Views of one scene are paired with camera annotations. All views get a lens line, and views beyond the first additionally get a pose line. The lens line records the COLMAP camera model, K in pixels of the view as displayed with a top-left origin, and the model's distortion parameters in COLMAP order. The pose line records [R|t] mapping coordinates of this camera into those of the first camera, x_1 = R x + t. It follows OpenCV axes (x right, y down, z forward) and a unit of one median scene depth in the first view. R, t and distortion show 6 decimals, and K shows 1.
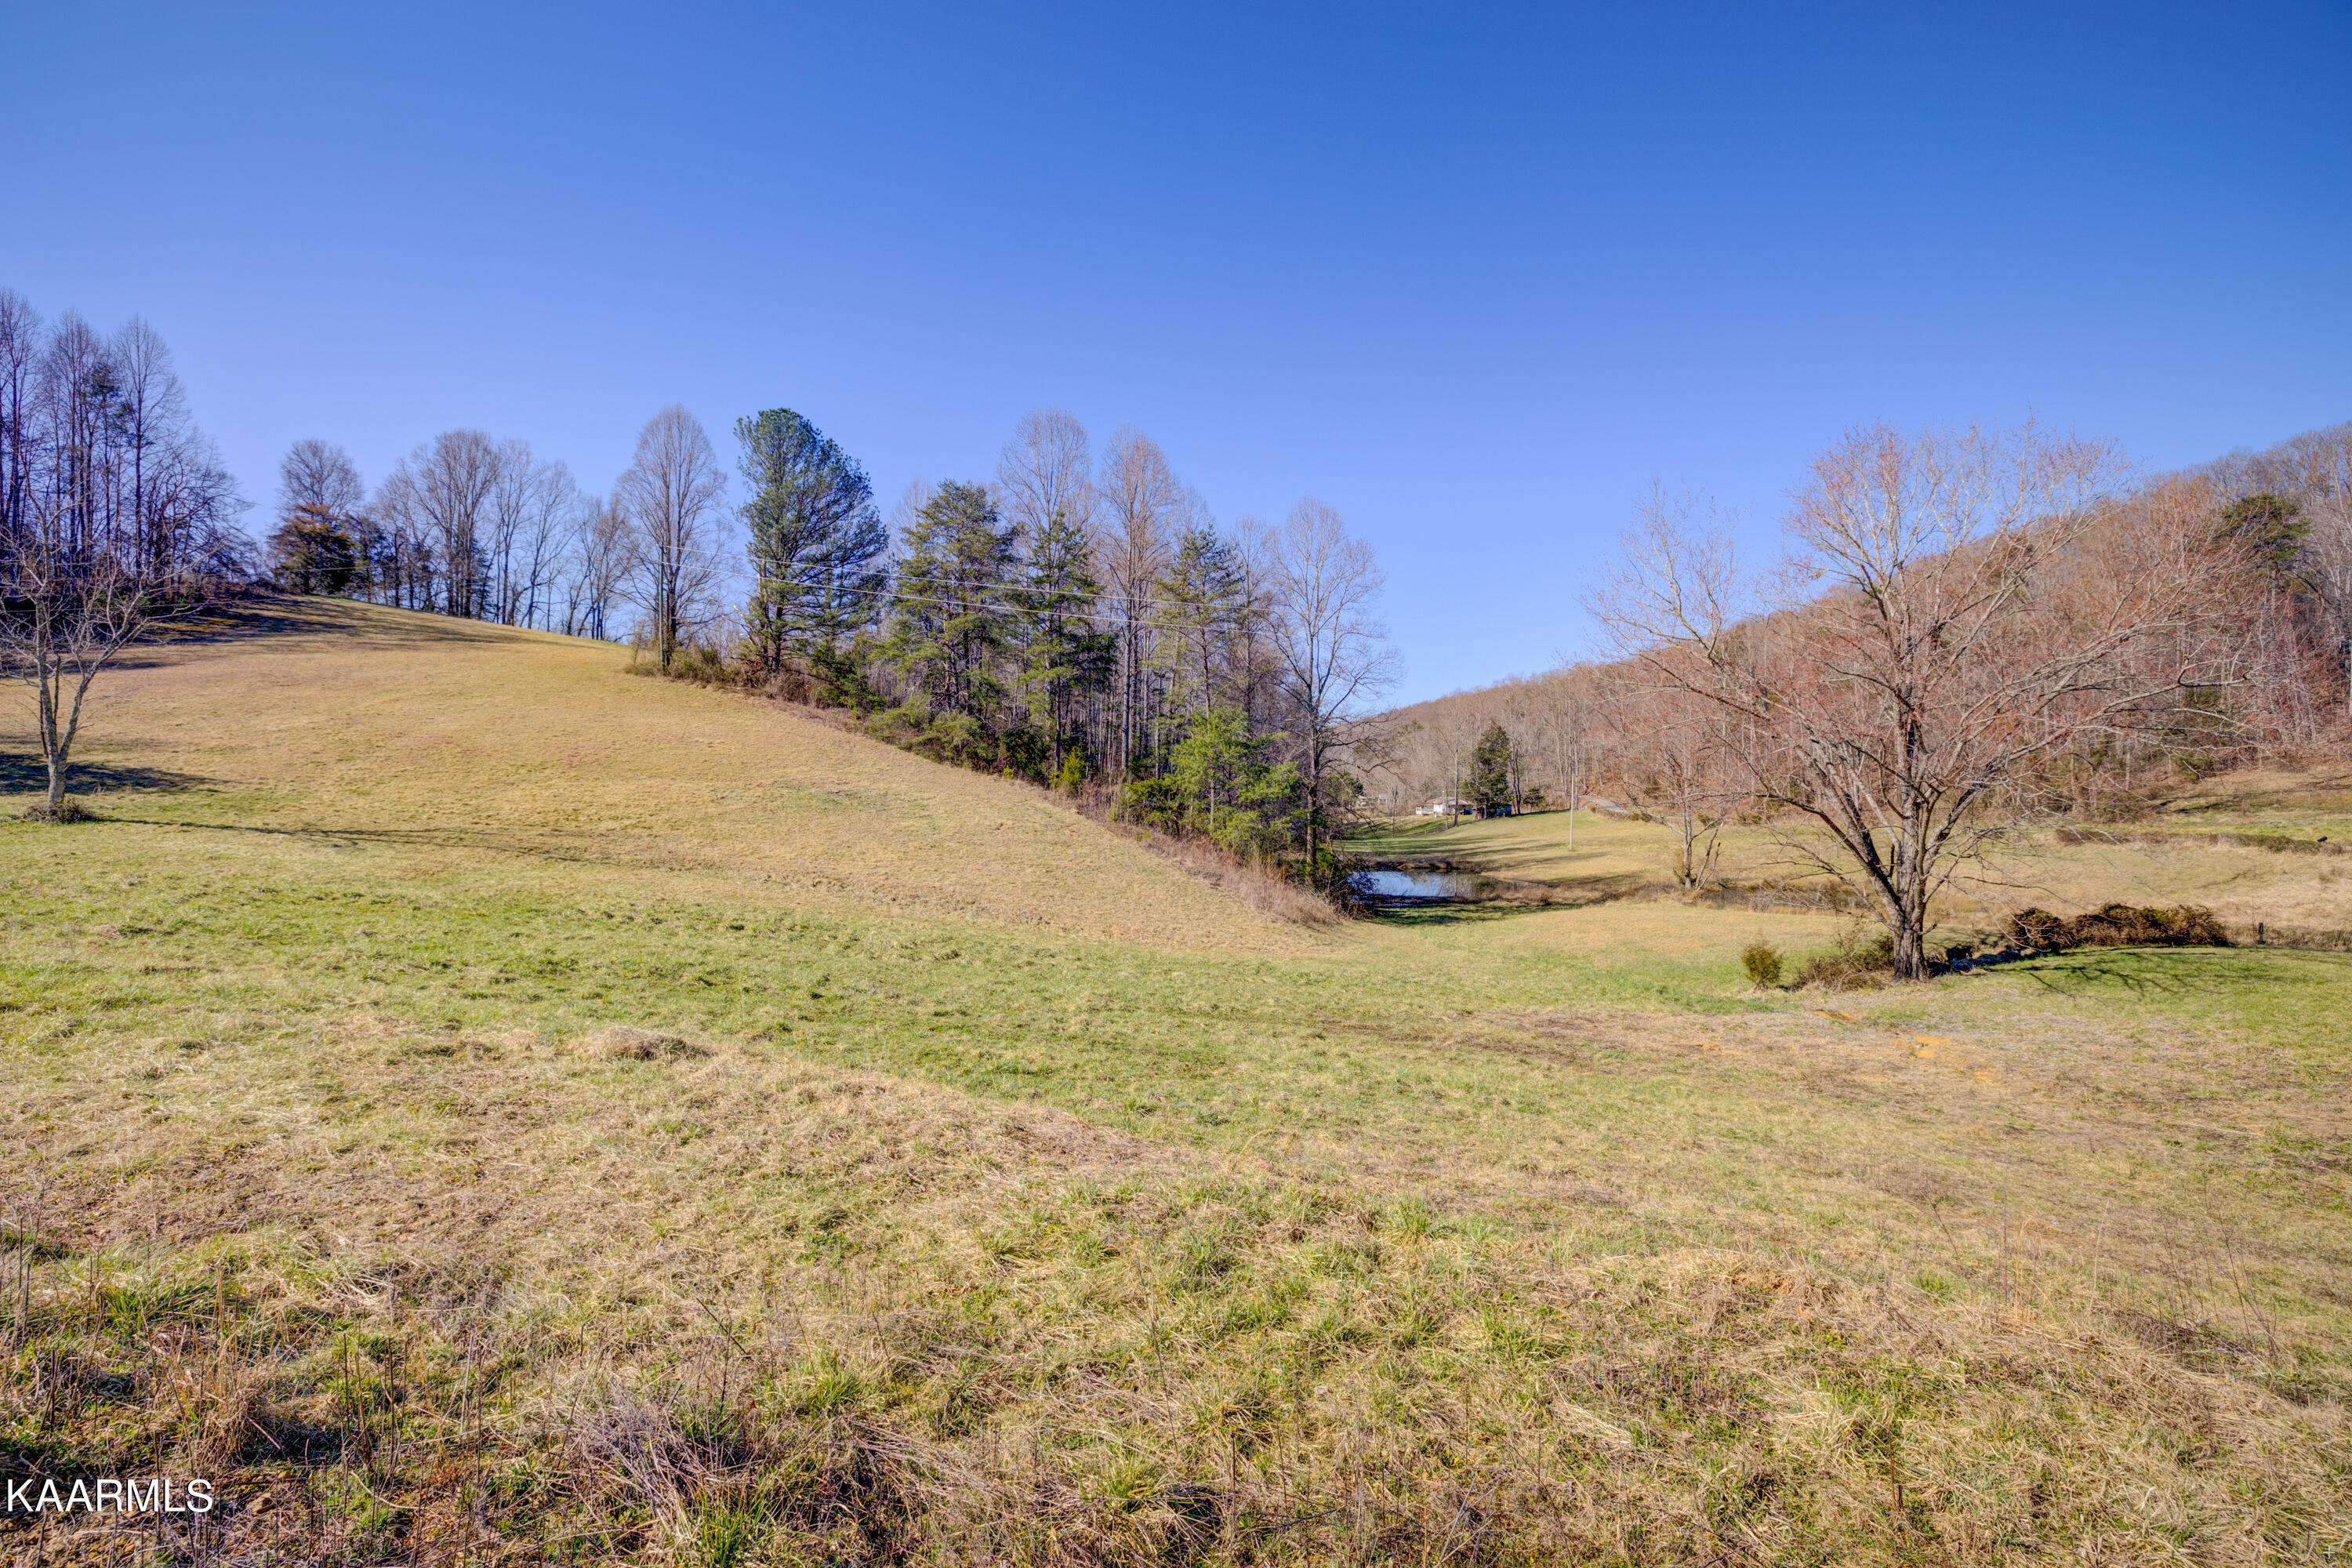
lens RADIAL K [[1004.8, 0, 1158.5], [0, 1004.8, 793.1], [0, 0, 1]] dist [-0.000514, 0.000174]
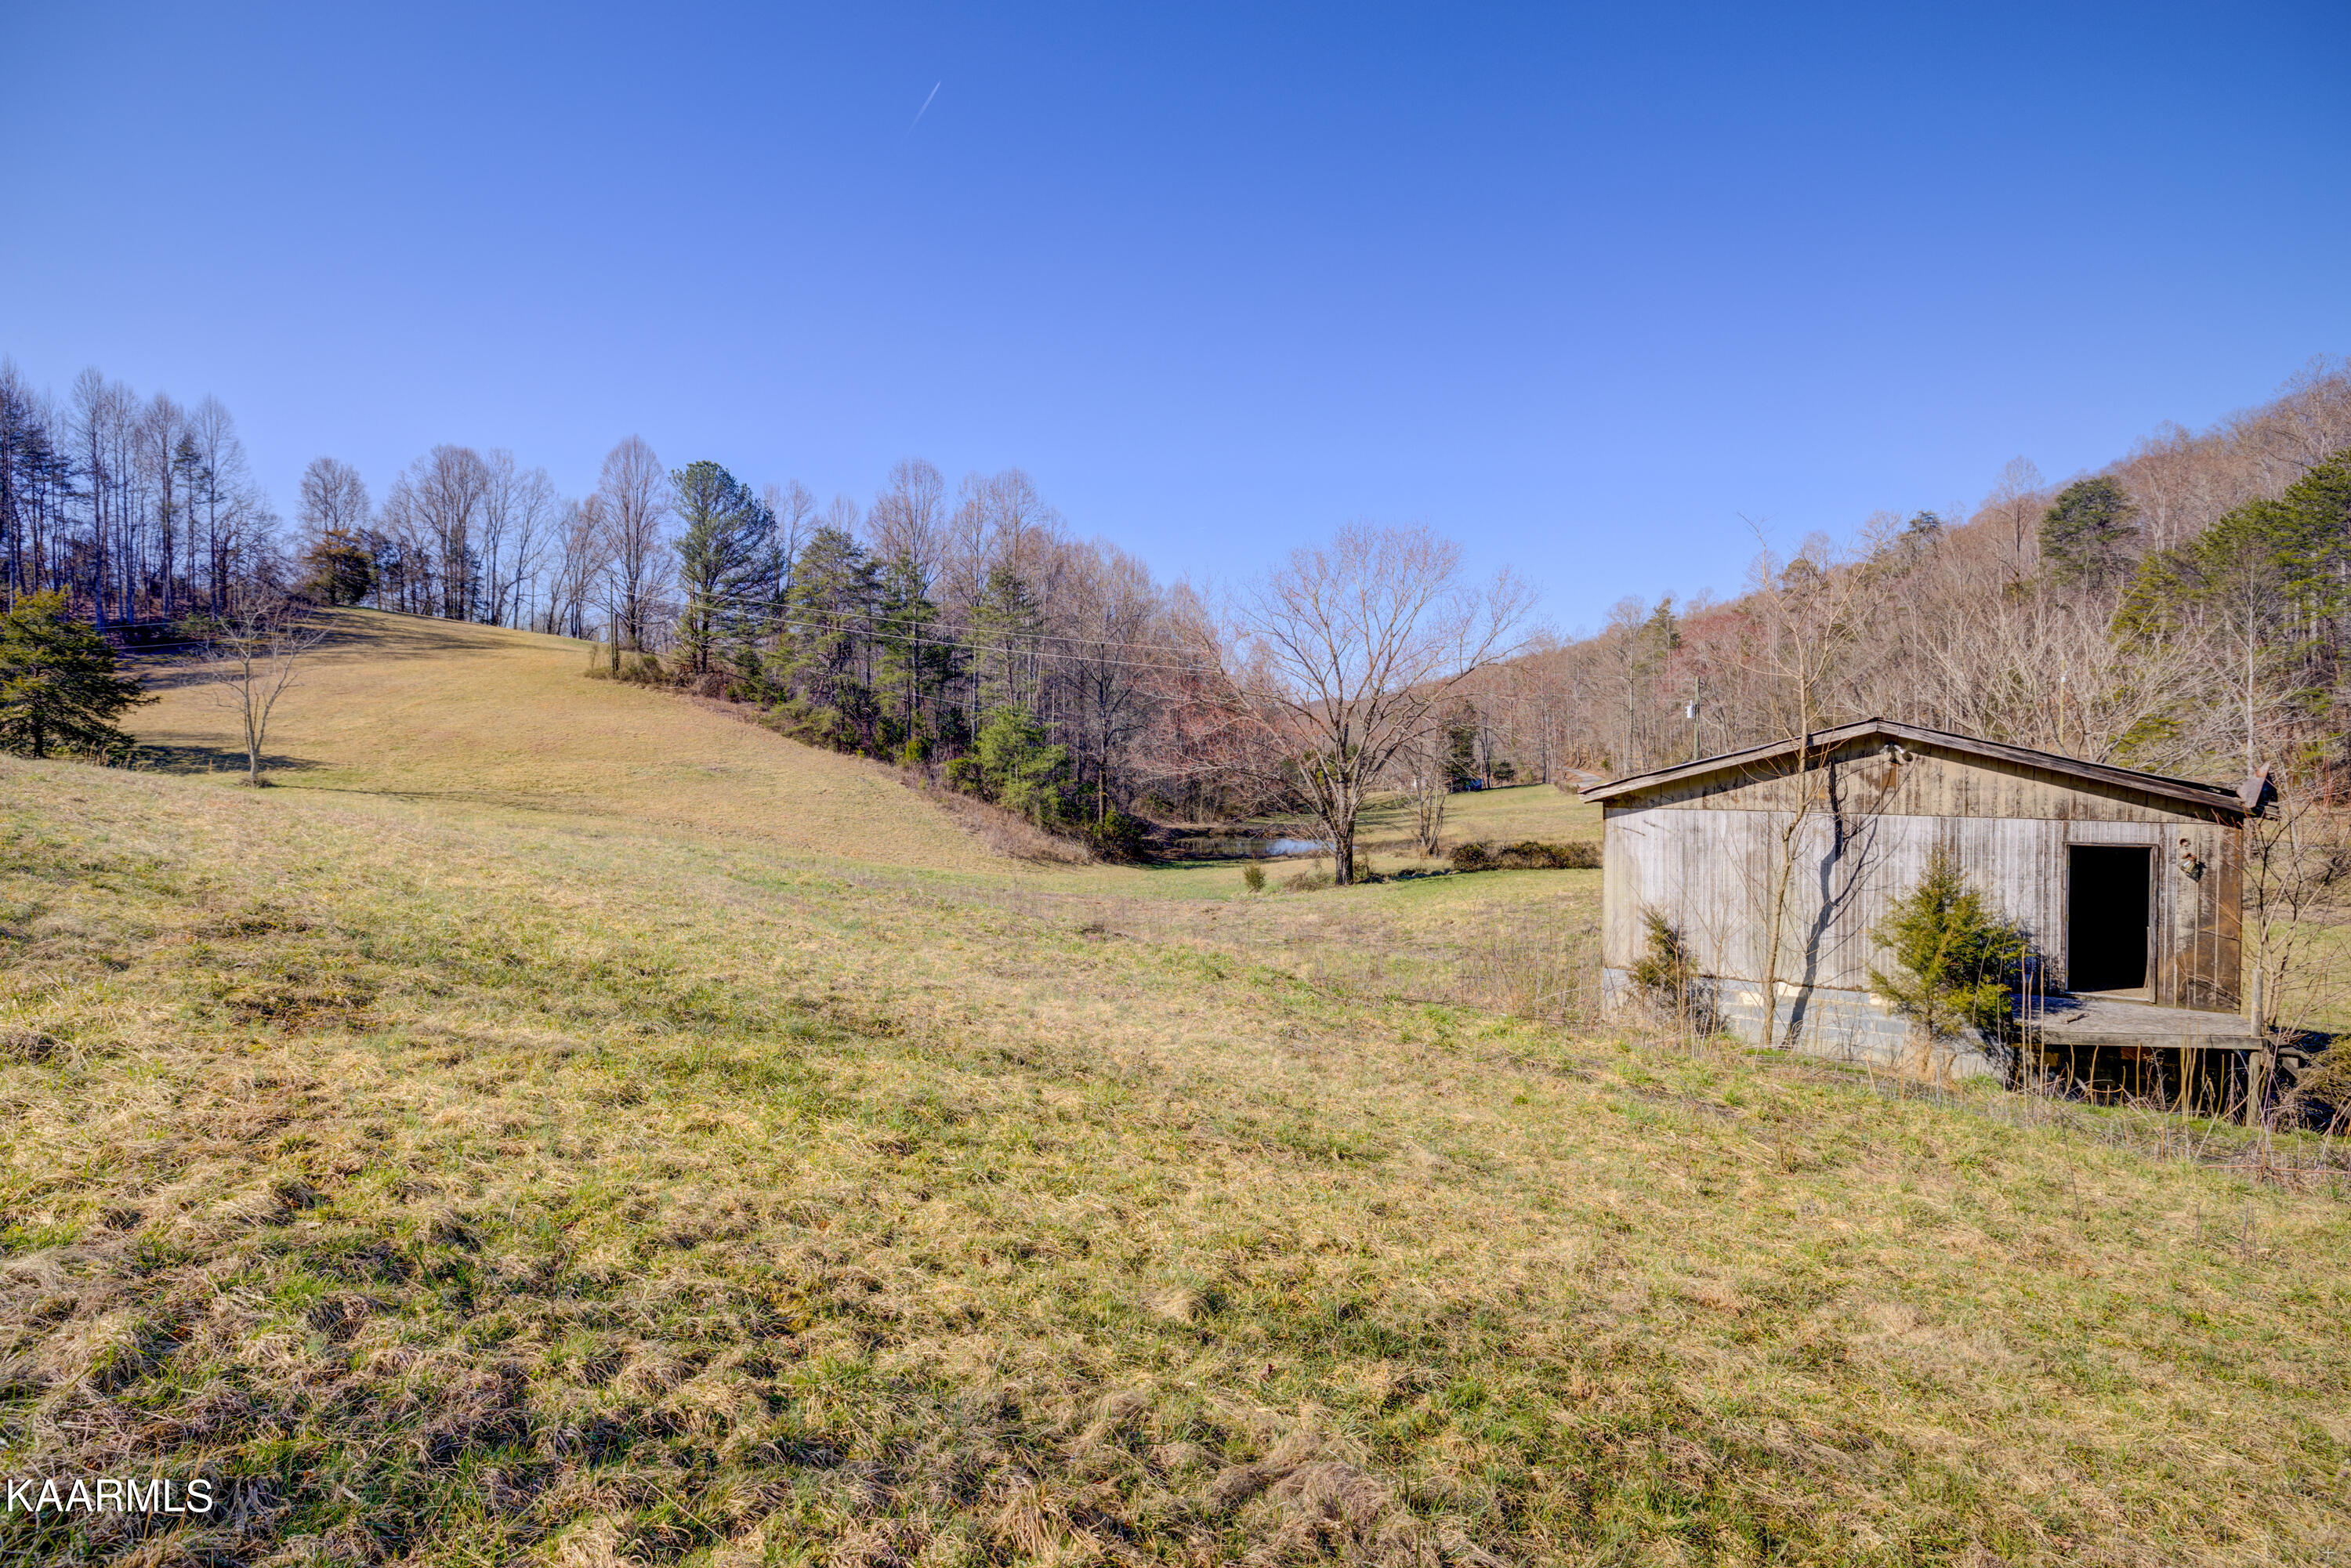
lens RADIAL K [[1248.4, 0, 1182.5], [0, 1248.4, 780.4], [0, 0, 1]] dist [0.013543, -0.001516]
pose [[0.997116, -0.004659, -0.075746, 0.327265], [0.005323, 0.999949, 0.008574, 0.002850], [0.075702, -0.008952, 0.997090, -0.501198]]
